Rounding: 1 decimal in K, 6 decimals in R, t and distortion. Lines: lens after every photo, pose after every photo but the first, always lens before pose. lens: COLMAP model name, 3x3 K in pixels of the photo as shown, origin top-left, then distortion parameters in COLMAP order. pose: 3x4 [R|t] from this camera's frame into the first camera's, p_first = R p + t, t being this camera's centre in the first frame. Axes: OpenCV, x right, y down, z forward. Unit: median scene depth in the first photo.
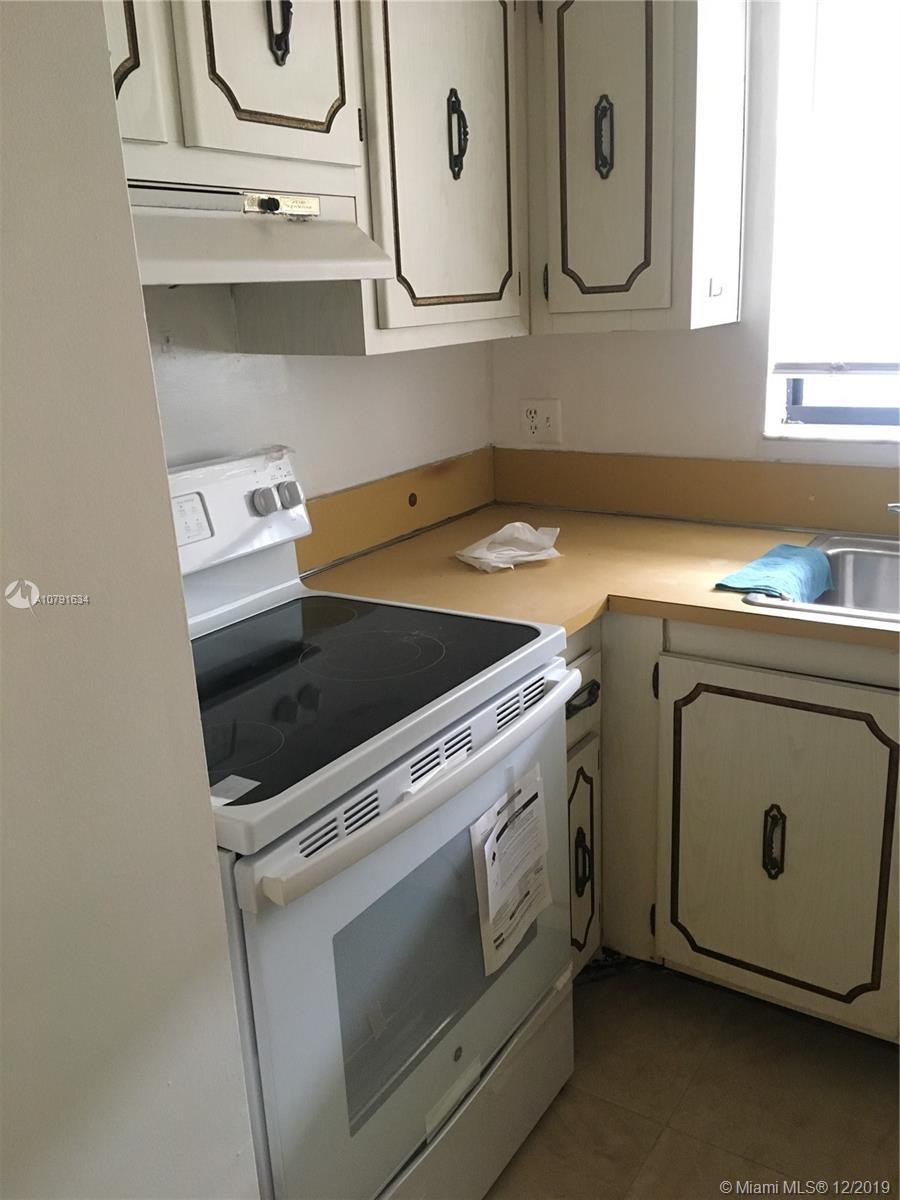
lens RADIAL K [[1017.5, 0, 449.3], [0, 1017.5, 601.3], [0, 0, 1]] dist [0.044962, -0.028515]
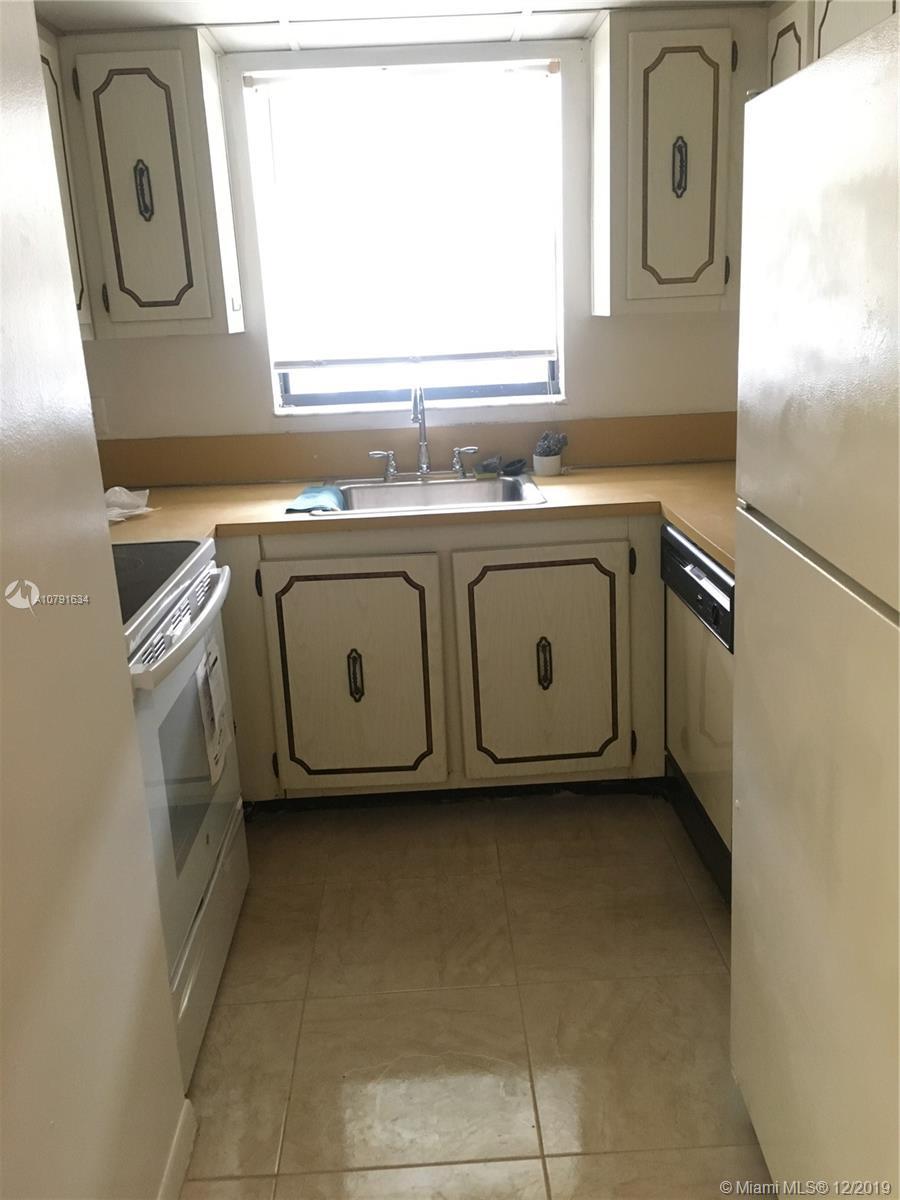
lens RADIAL K [[1017.5, 0, 451.7], [0, 1017.5, 597.6], [0, 0, 1]] dist [0.044962, -0.028515]
pose [[0.816364, -0.146510, 0.558645, -0.347779], [0.170640, 0.985292, 0.009042, 0.125749], [-0.551753, 0.087946, 0.829357, -0.281843]]
